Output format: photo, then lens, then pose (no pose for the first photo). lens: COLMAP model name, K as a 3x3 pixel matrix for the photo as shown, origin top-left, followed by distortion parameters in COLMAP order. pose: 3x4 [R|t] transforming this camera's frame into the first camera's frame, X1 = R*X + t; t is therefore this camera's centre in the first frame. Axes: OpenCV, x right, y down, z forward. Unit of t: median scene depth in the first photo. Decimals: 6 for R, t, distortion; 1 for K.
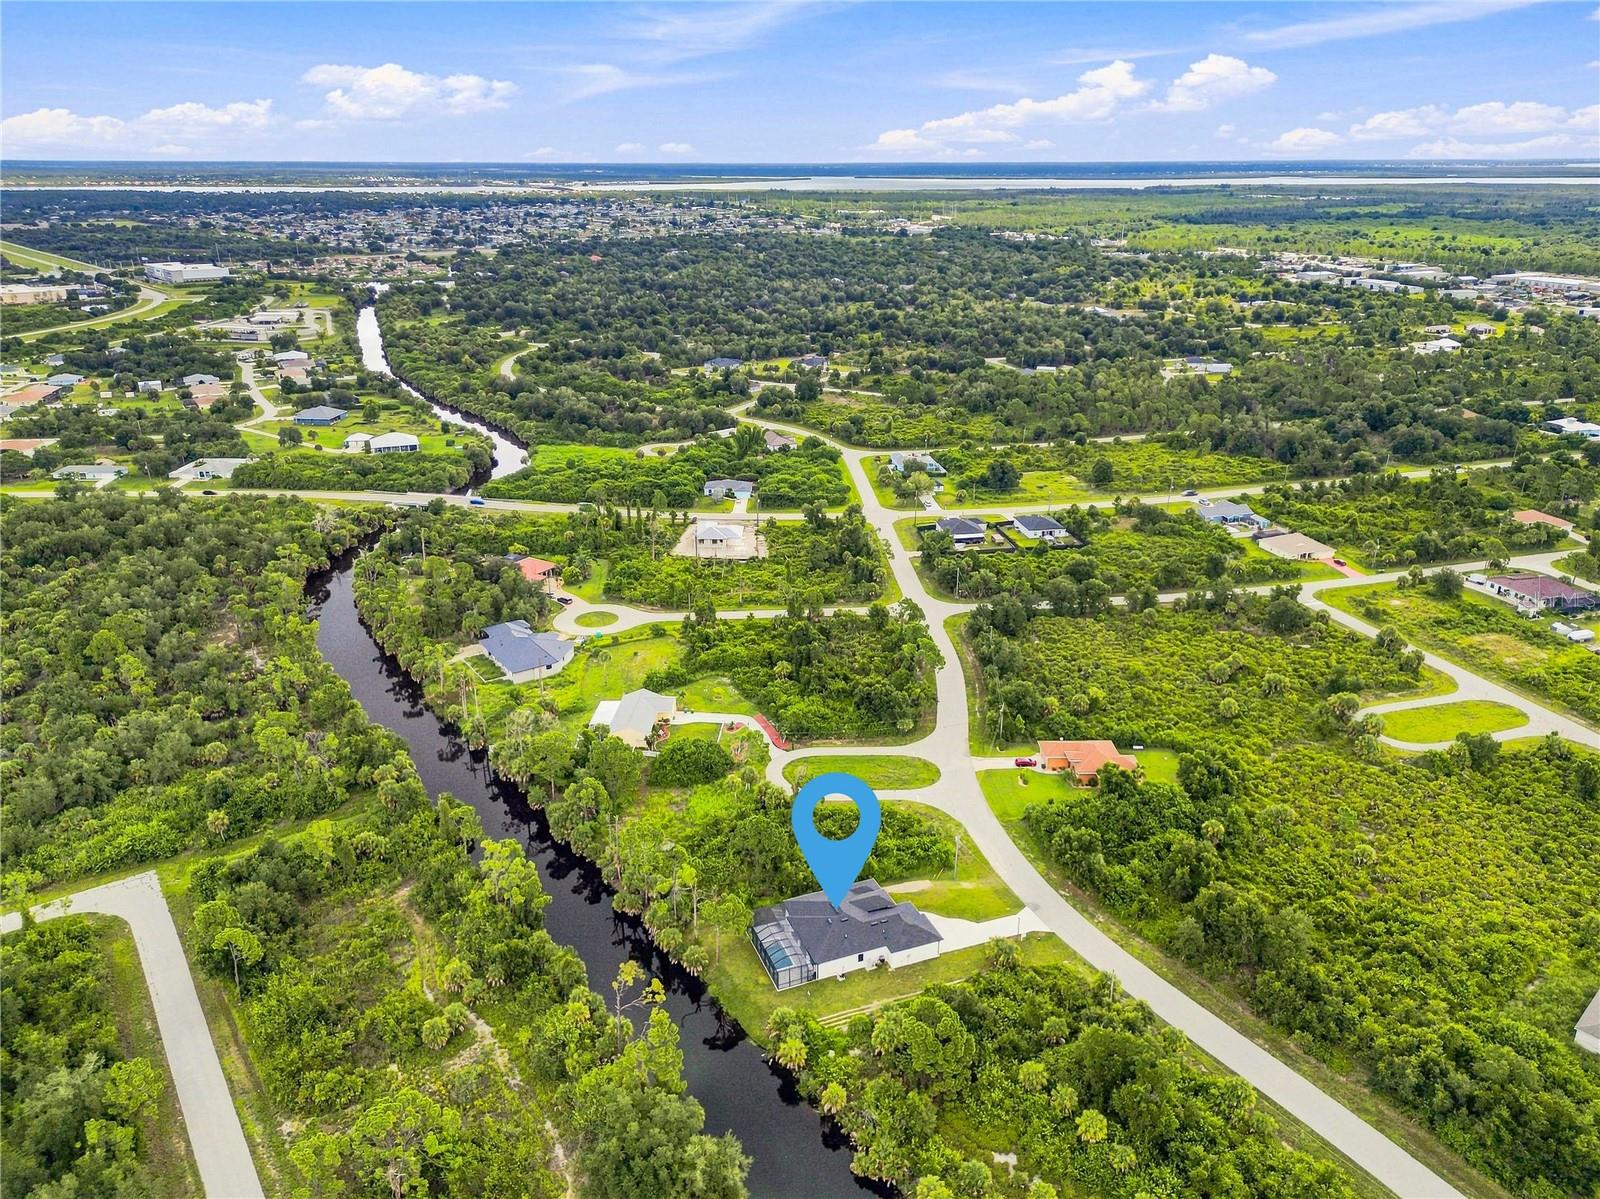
lens RADIAL K [[1123.3, 0, 803.9], [0, 1123.3, 592.5], [0, 0, 1]] dist [0.072786, -0.086657]
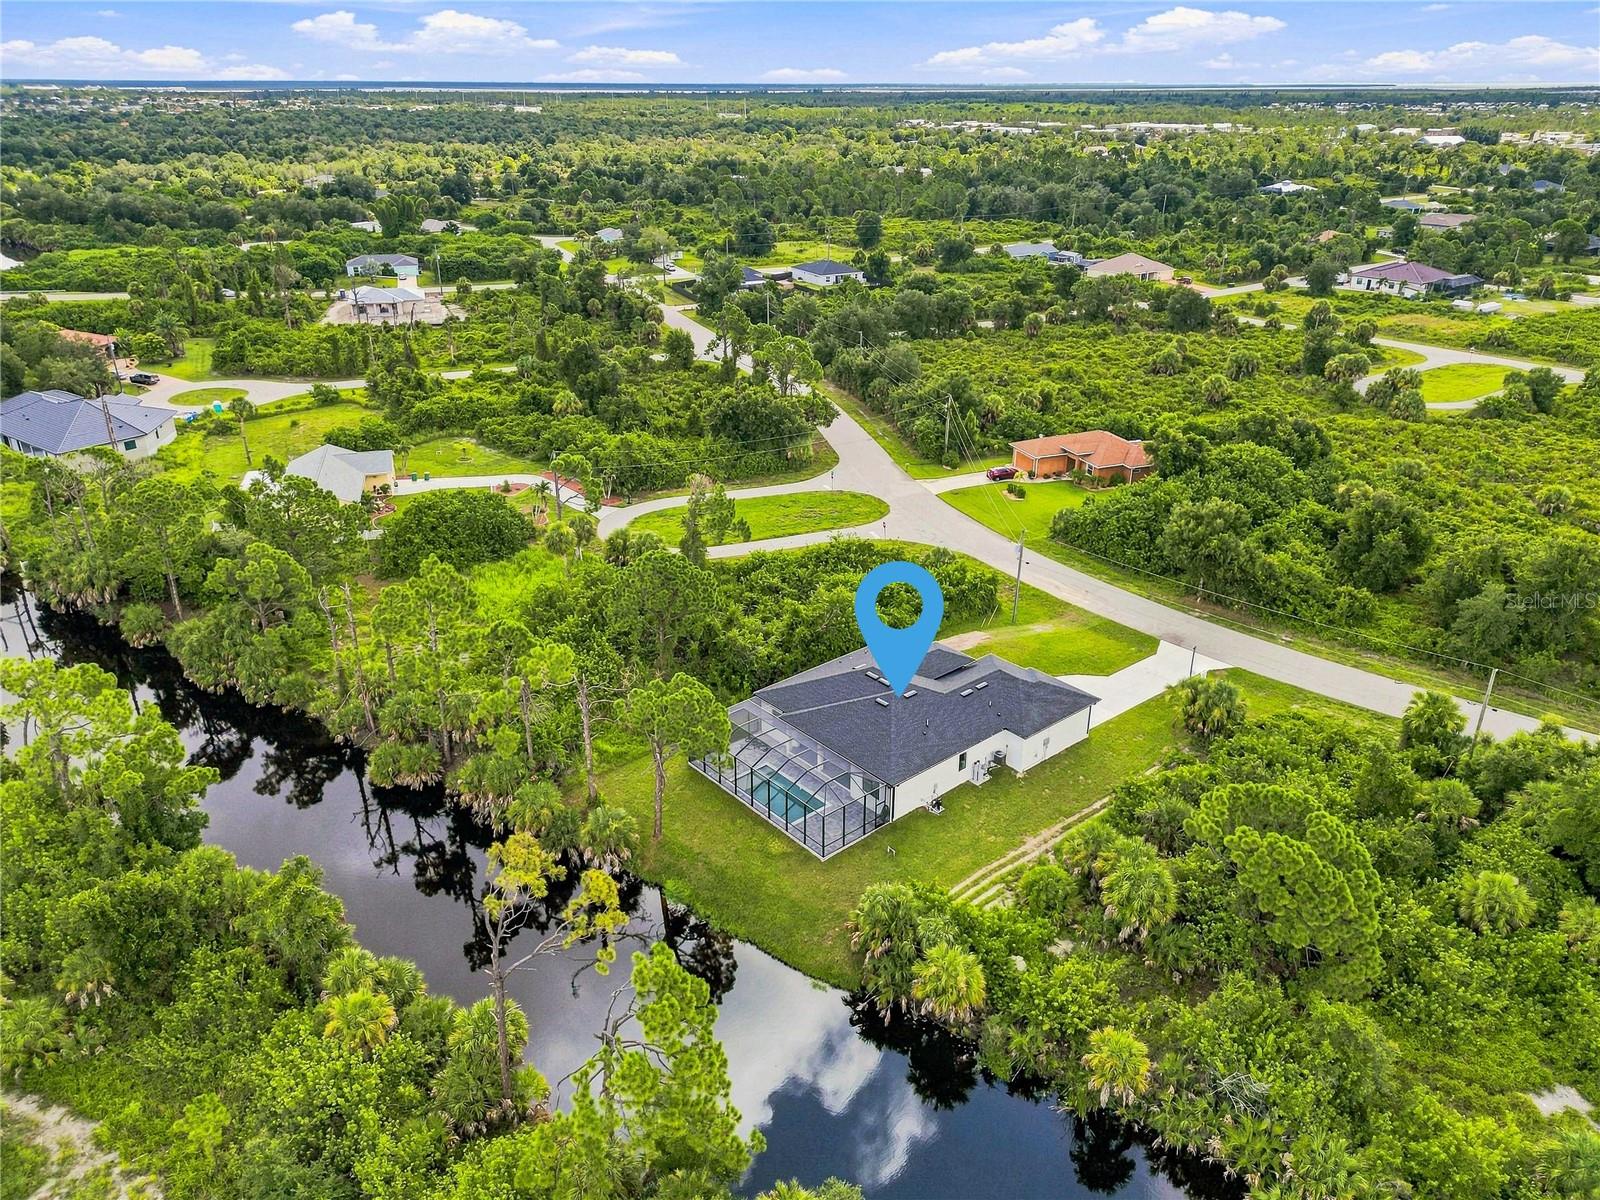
lens RADIAL K [[1119.4, 0, 797.4], [0, 1119.4, 585.3], [0, 0, 1]] dist [0.092014, -0.087514]
pose [[0.945392, -0.129862, 0.298949, -0.134311], [0.114655, 0.991080, 0.067936, 0.191530], [-0.305105, -0.029950, 0.951848, 0.524143]]
